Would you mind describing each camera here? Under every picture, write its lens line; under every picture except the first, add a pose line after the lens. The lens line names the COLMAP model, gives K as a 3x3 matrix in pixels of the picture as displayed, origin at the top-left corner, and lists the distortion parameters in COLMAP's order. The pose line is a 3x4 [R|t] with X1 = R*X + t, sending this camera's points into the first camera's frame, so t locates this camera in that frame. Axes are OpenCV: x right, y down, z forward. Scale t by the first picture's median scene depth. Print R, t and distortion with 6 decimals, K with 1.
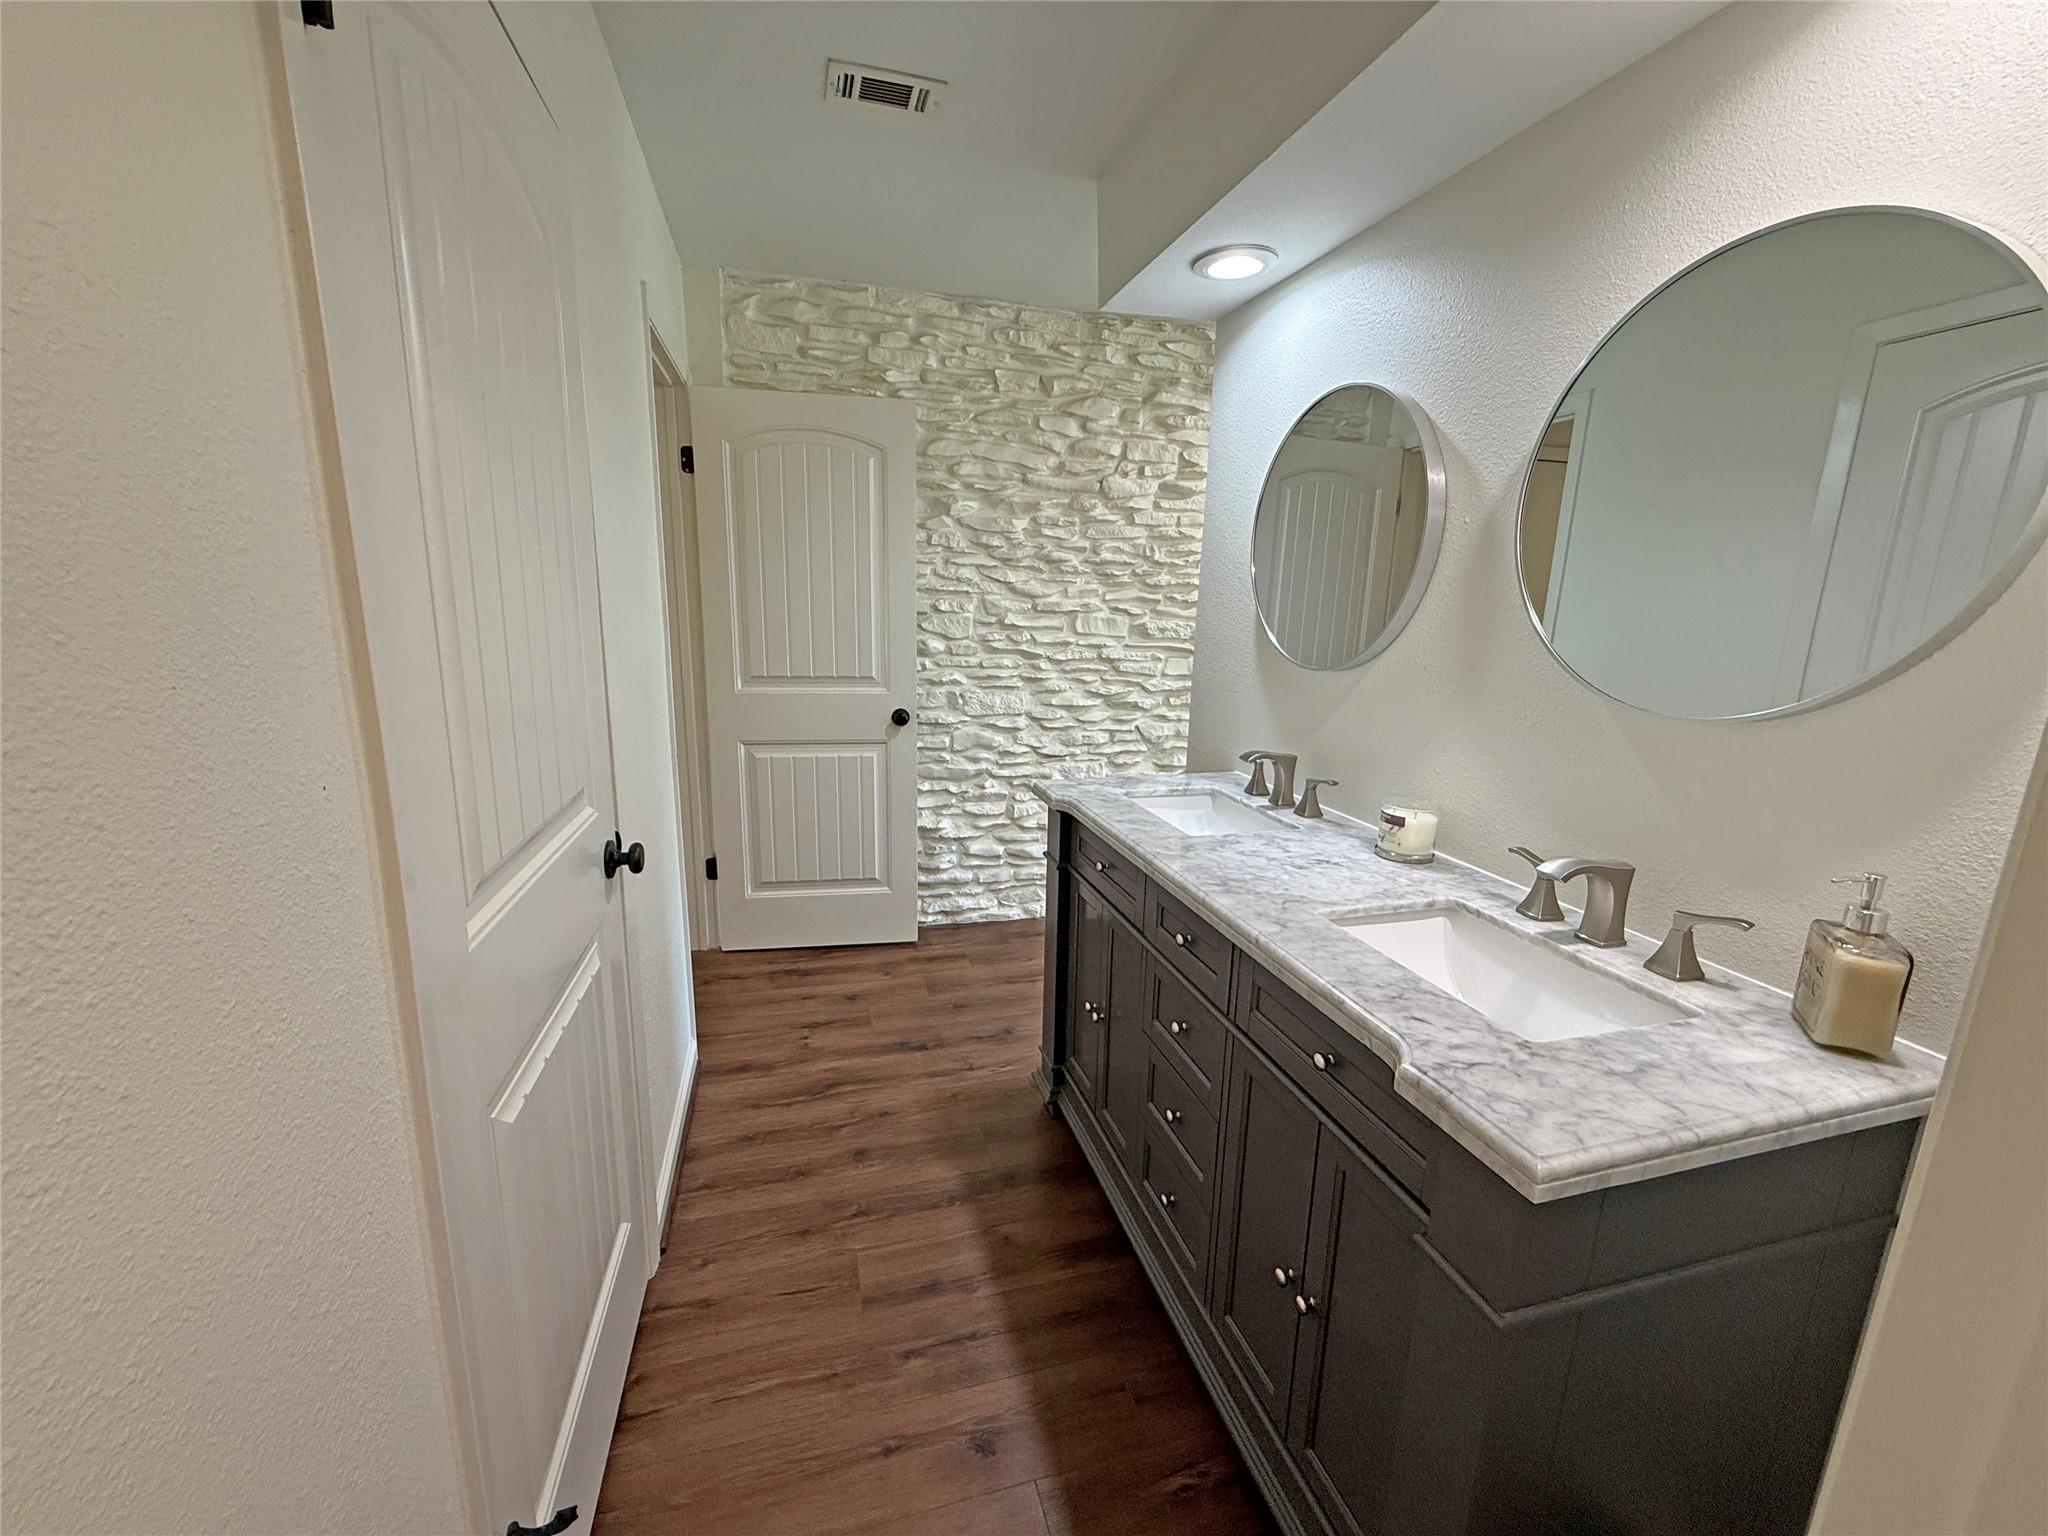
lens RADIAL K [[819.6, 0, 1027.6], [0, 819.6, 780.0], [0, 0, 1]] dist [-0.003828, -0.000858]
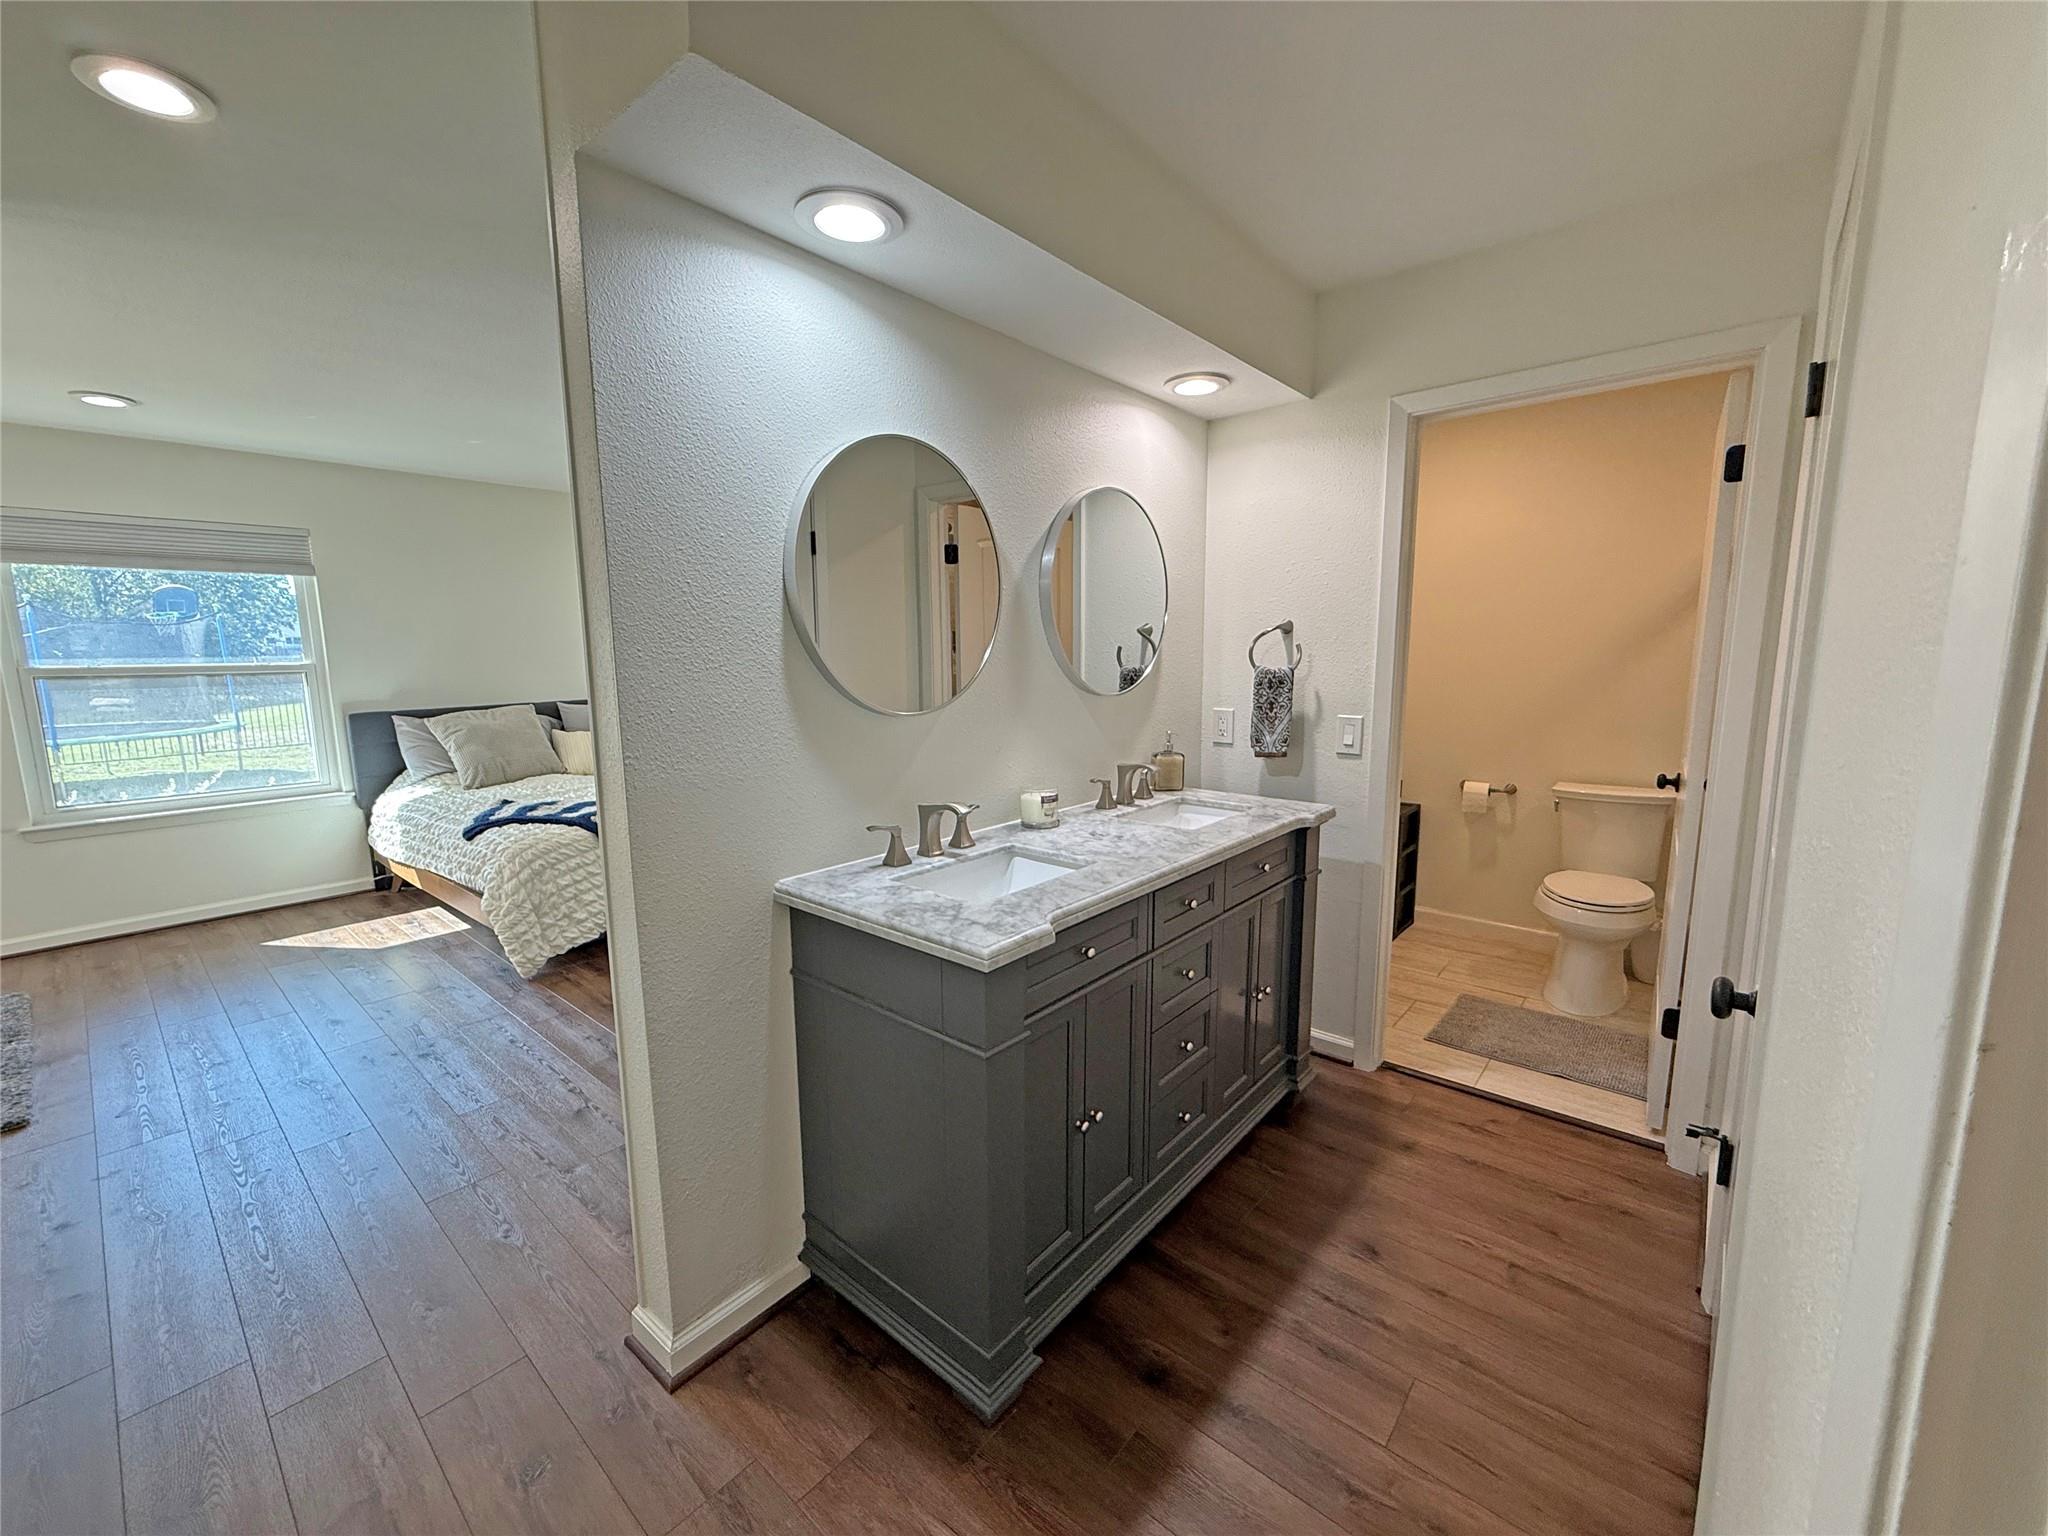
lens RADIAL K [[819.6, 0, 1010.3], [0, 819.6, 763.9], [0, 0, 1]] dist [-0.003828, -0.000858]
pose [[-0.557869, -0.143045, 0.817509, -0.625507], [0.164365, 0.946481, 0.277775, -0.390411], [-0.813490, 0.289332, -0.504501, 1.681430]]
